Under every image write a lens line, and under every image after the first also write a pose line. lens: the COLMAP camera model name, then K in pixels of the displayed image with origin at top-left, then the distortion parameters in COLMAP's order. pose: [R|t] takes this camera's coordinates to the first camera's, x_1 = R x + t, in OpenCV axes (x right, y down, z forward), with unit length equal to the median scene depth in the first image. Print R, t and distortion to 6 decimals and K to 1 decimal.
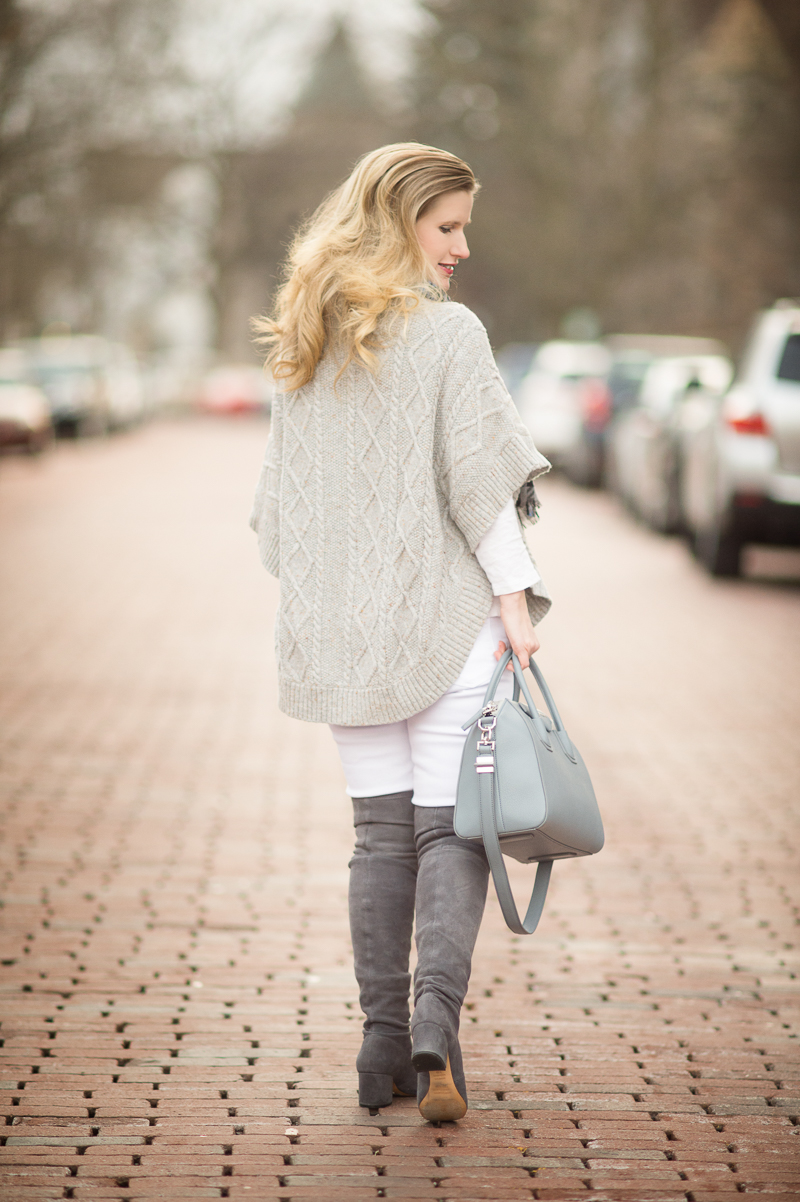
lens RADIAL K [[4564.2, 0, 400.0], [0, 4564.2, 601.0], [0, 0, 1]] dist [-0.050800, -3.277856]
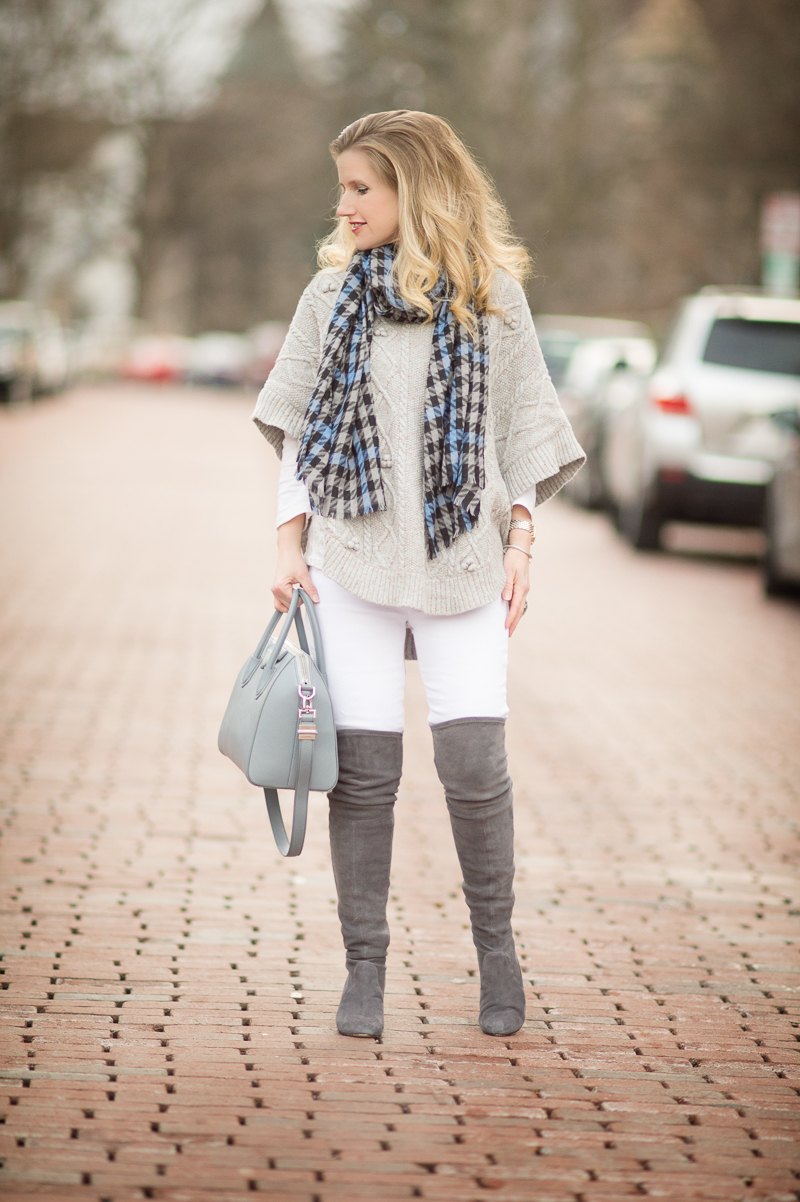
lens RADIAL K [[4564.2, 0, 400.0], [0, 4564.2, 601.0], [0, 0, 1]] dist [-0.050800, -3.277856]
pose [[0.999465, 0.025881, 0.020005, -0.019580], [-0.025998, 0.999646, 0.005613, 0.006766], [-0.019853, -0.006130, 0.999784, -0.144187]]
